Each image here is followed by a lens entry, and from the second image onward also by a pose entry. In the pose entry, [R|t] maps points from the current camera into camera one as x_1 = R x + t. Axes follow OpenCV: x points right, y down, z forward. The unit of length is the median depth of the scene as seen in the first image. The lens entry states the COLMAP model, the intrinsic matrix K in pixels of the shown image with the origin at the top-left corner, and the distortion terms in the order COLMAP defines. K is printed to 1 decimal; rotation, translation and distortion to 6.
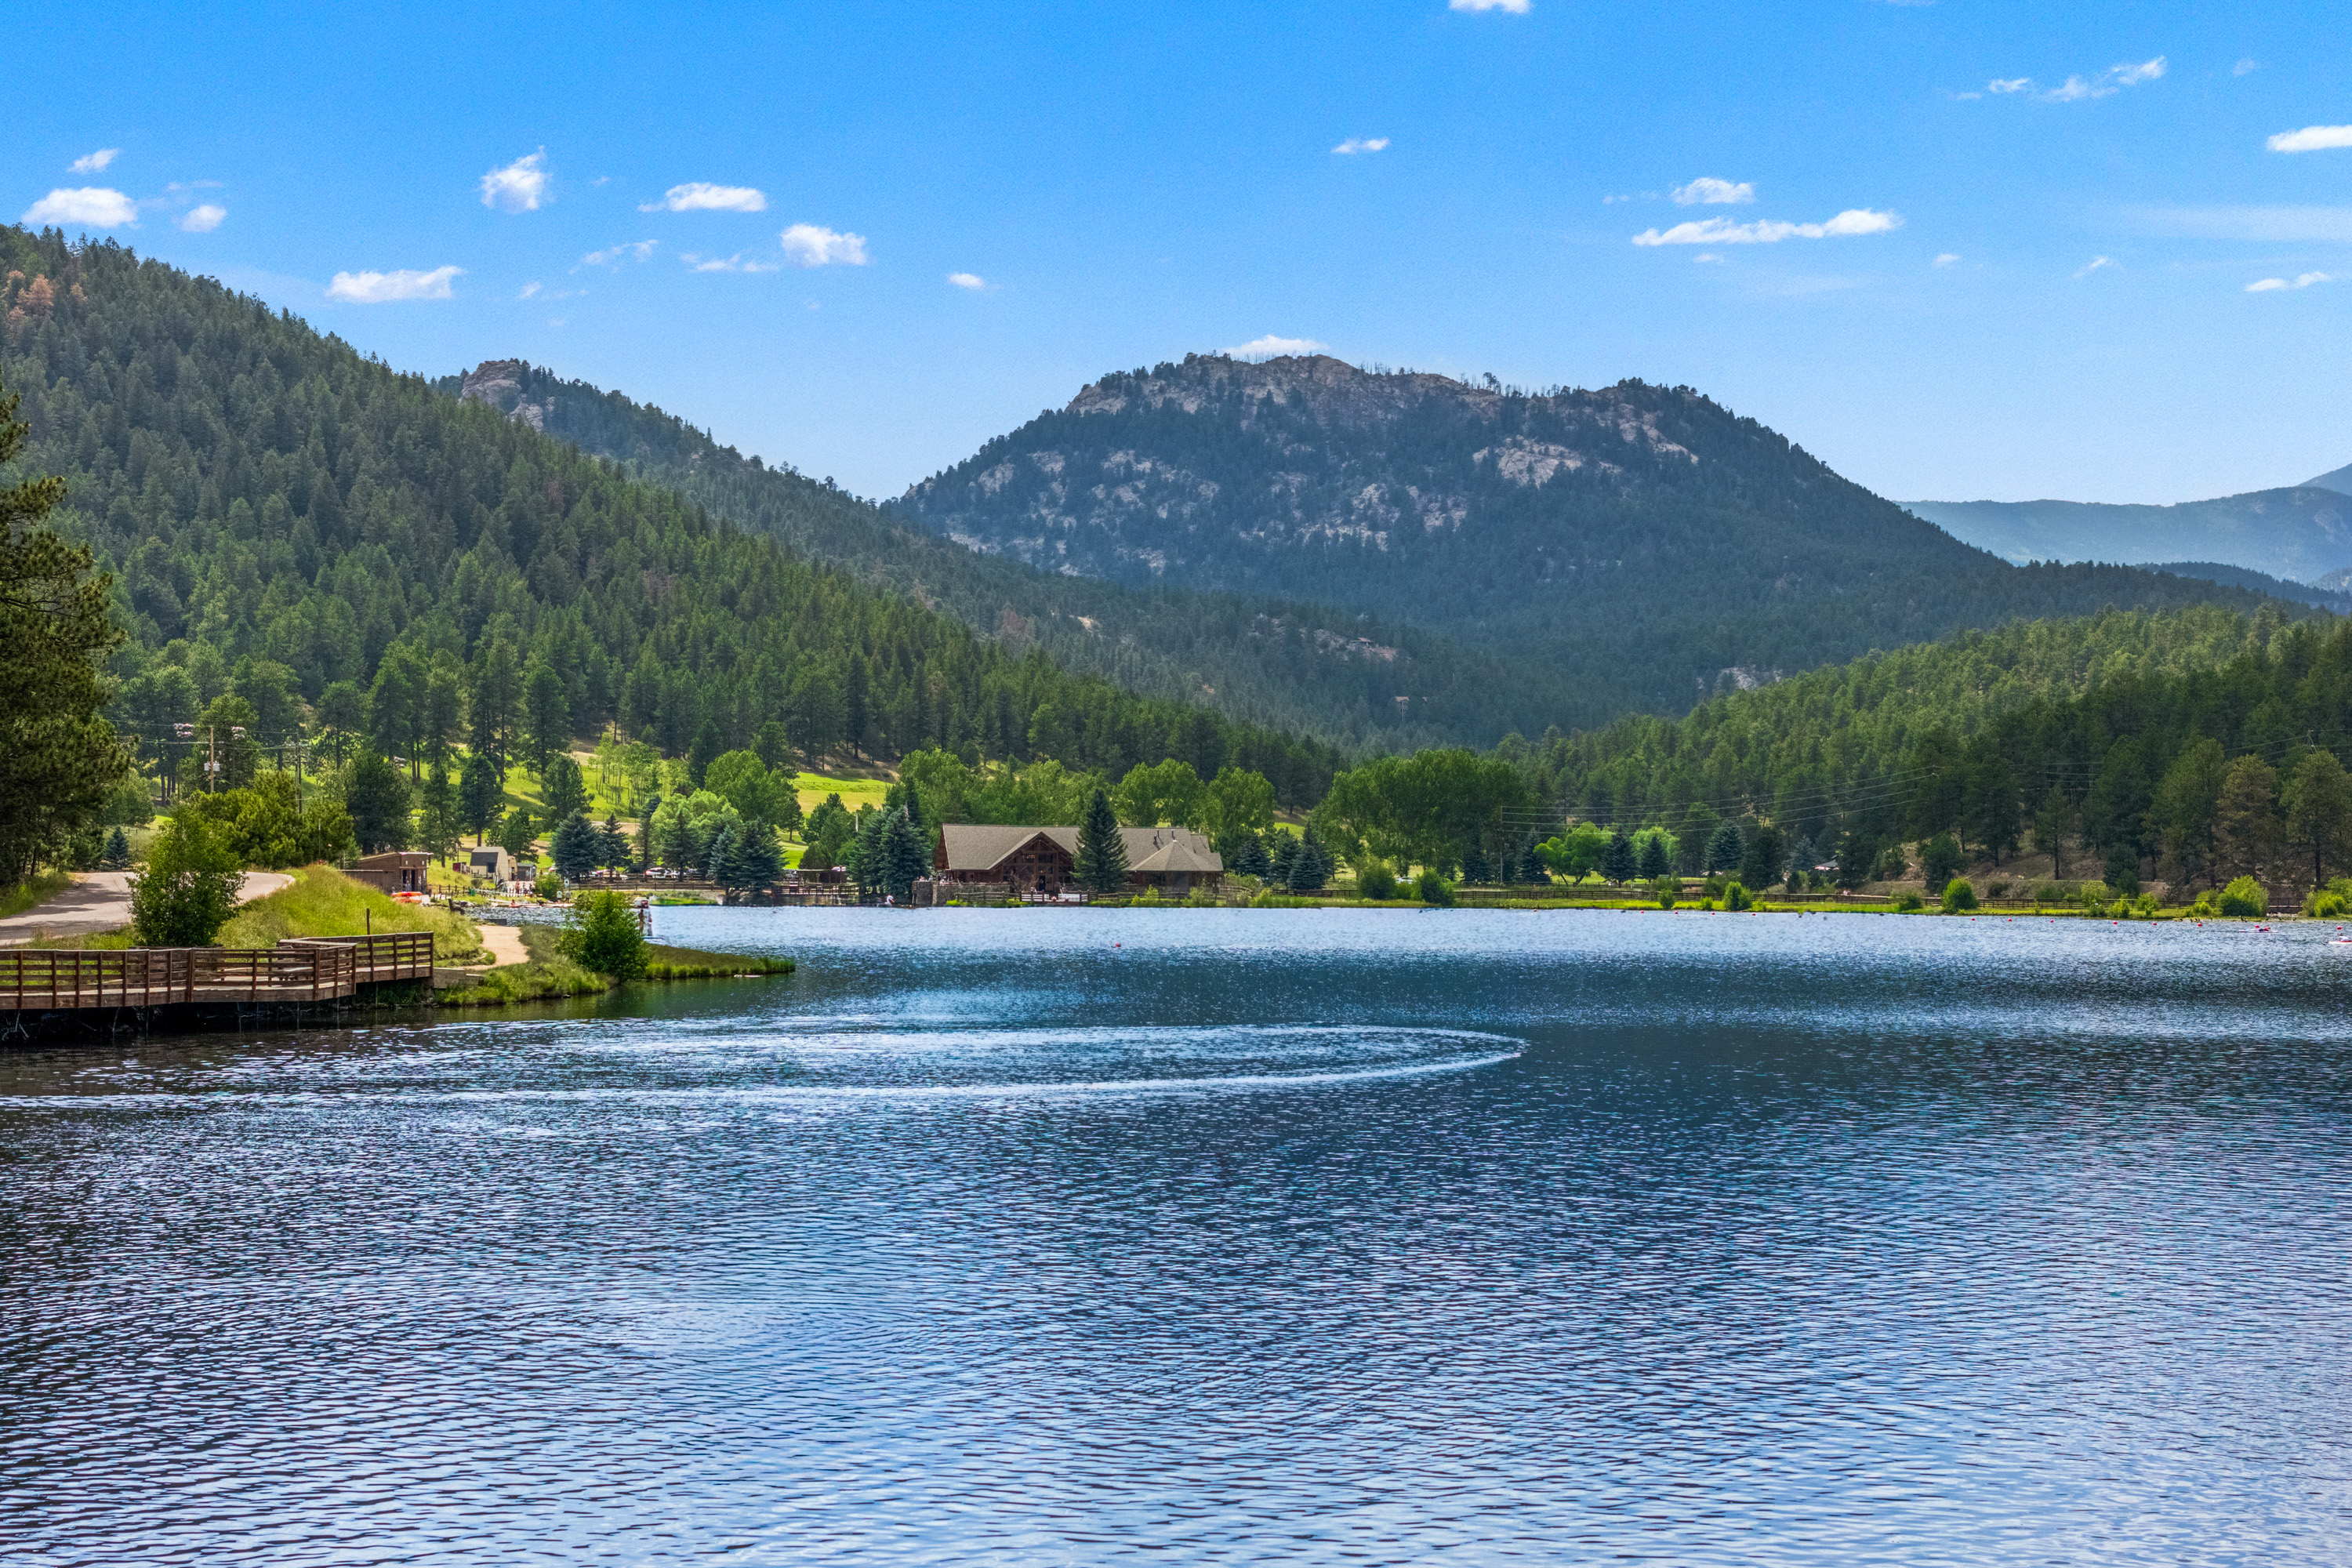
lens RADIAL K [[4784.6, 0, 1173.7], [0, 4784.6, 888.5], [0, 0, 1]] dist [0.017850, 0.000000]
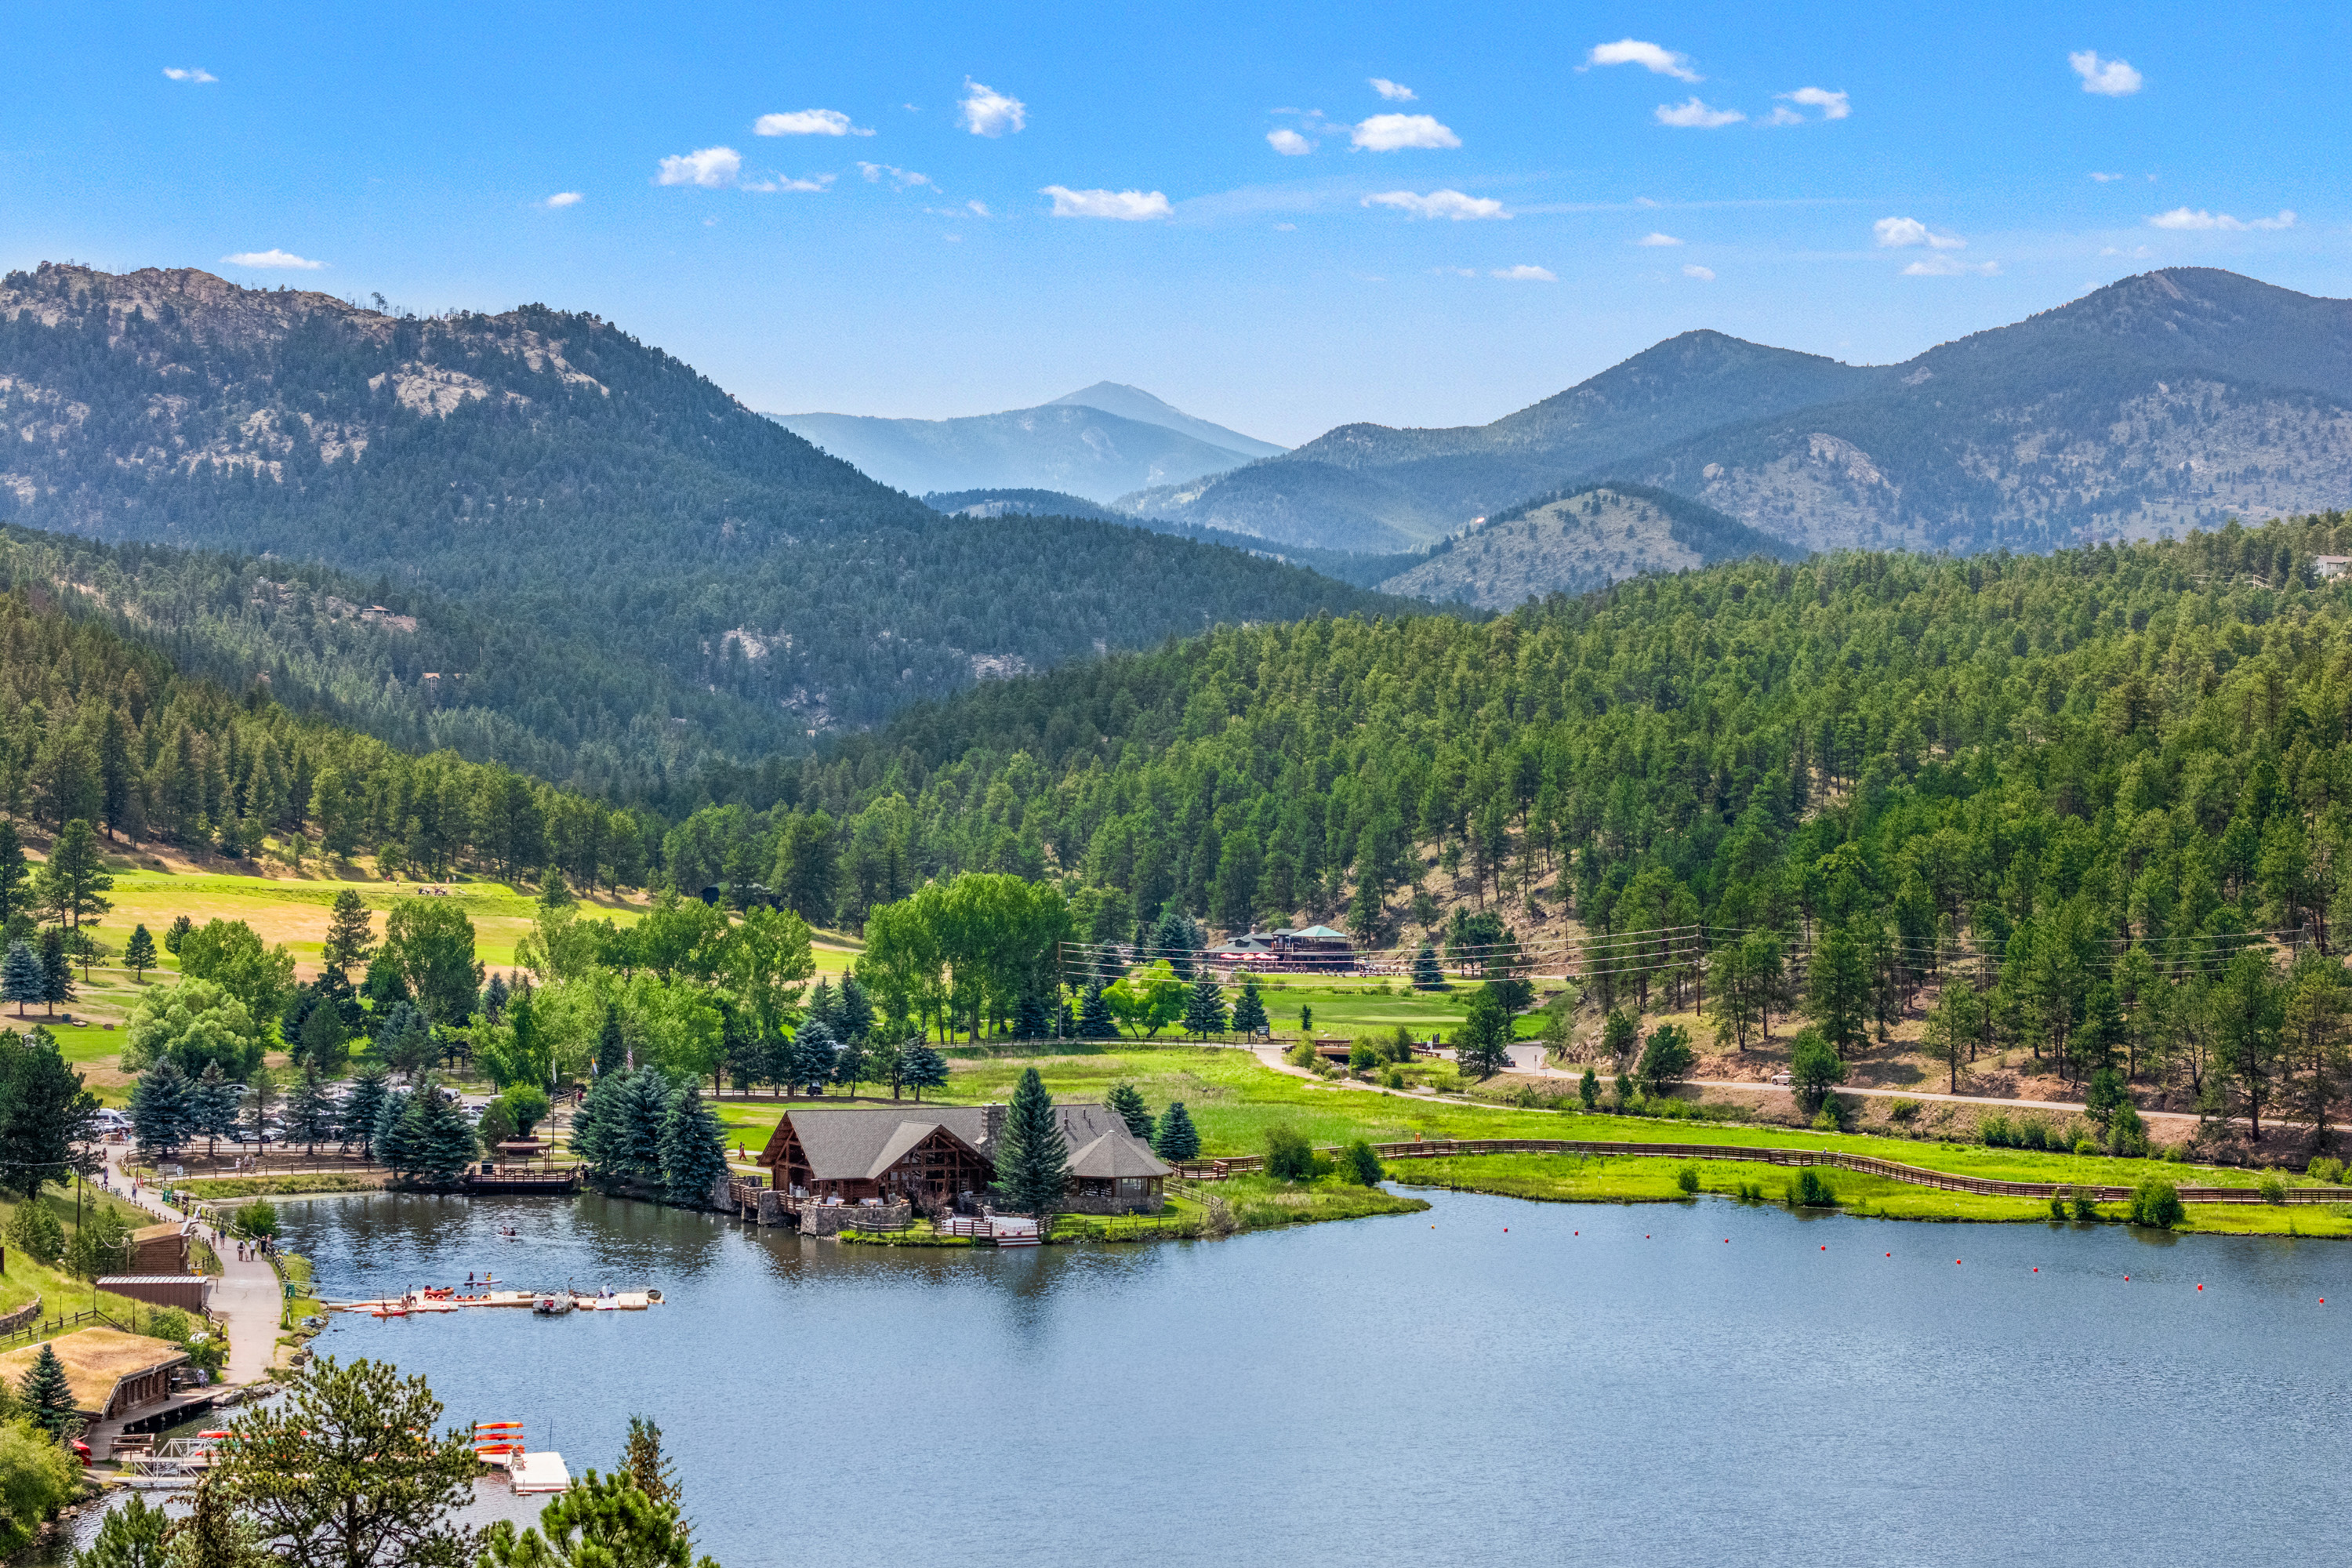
lens RADIAL K [[4784.6, 0, 1169.8], [0, 4784.6, 777.5], [0, 0, 1]] dist [0.017850, 0.000000]
pose [[0.965256, -0.000559, 0.261306, -0.090537], [0.001008, 0.999998, -0.001583, -0.031194], [-0.261305, 0.001792, 0.965255, 0.141565]]
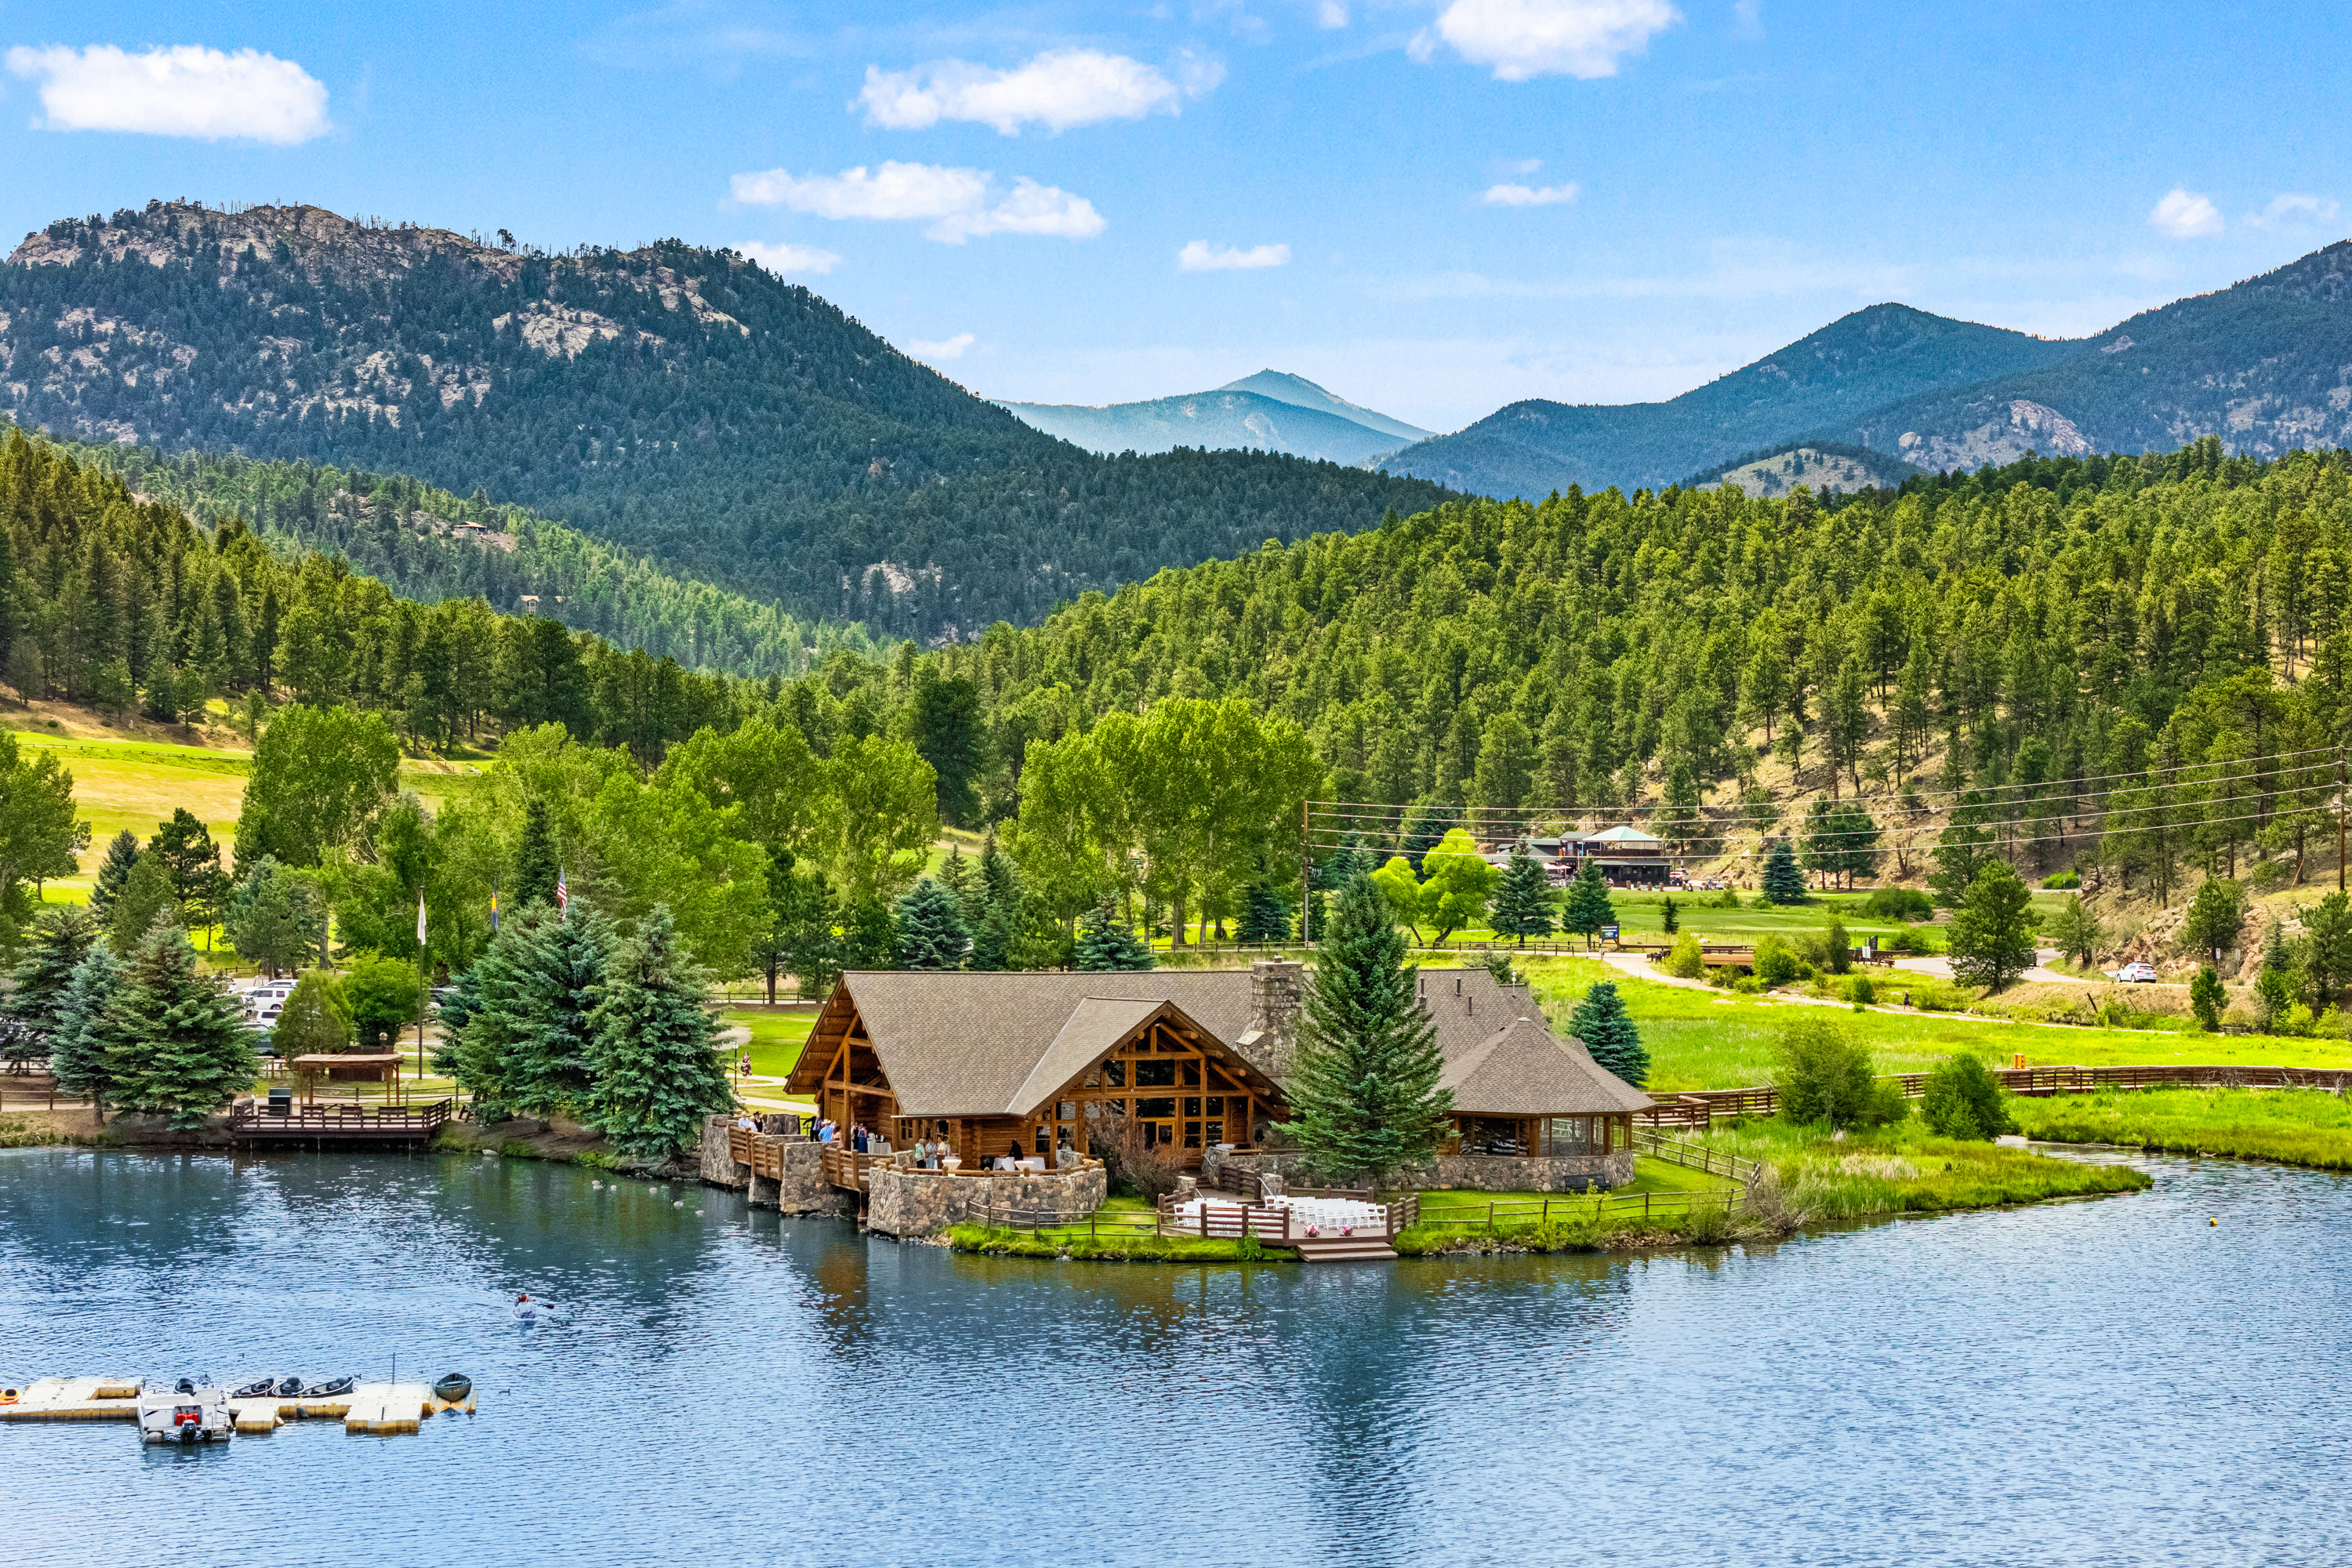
lens RADIAL K [[4784.6, 0, 1167.2], [0, 4784.6, 799.7], [0, 0, 1]] dist [0.017850, 0.000000]
pose [[0.973538, -0.001638, 0.228518, -0.051979], [0.001072, 0.999996, 0.002600, -0.013318], [-0.228522, -0.002287, 0.973536, 0.328022]]
